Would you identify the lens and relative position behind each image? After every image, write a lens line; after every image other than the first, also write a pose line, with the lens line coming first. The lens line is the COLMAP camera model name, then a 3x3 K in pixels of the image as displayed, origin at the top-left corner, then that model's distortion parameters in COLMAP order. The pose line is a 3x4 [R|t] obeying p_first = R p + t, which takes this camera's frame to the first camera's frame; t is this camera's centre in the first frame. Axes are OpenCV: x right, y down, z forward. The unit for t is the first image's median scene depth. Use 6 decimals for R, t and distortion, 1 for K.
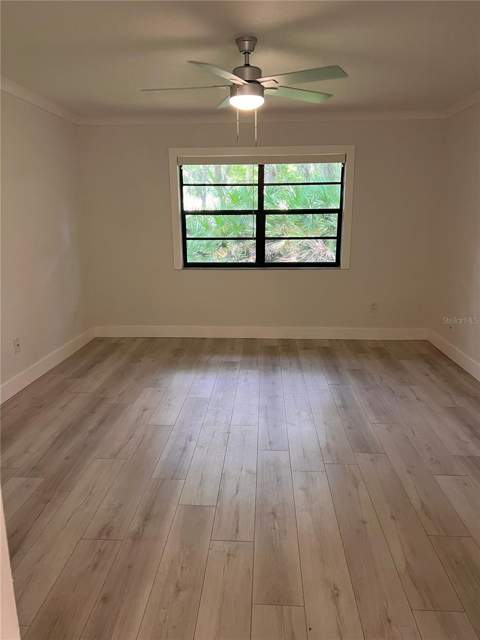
lens RADIAL K [[482.0, 0, 240.0], [0, 482.0, 320.0], [0, 0, 1]] dist [0.088845, -0.123716]
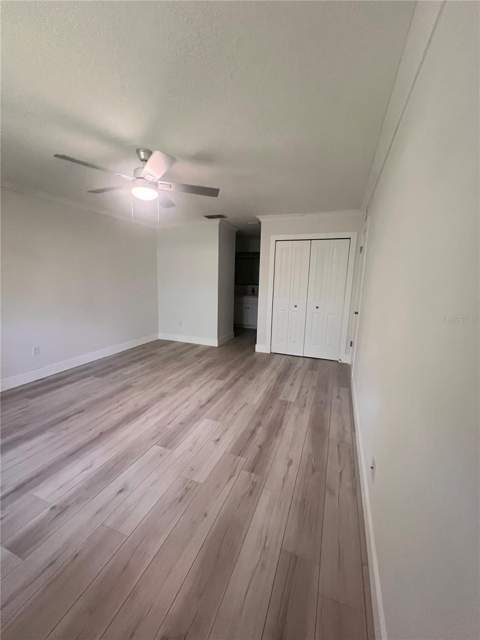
lens RADIAL K [[256.0, 0, 240.0], [0, 256.0, 320.0], [0, 0, 1]] dist [-0.000555, -0.000183]
pose [[-0.950758, -0.063605, 0.303336, -0.462375], [0.052373, 0.931669, 0.359513, -0.332522], [-0.305476, 0.357697, -0.882461, 1.586236]]
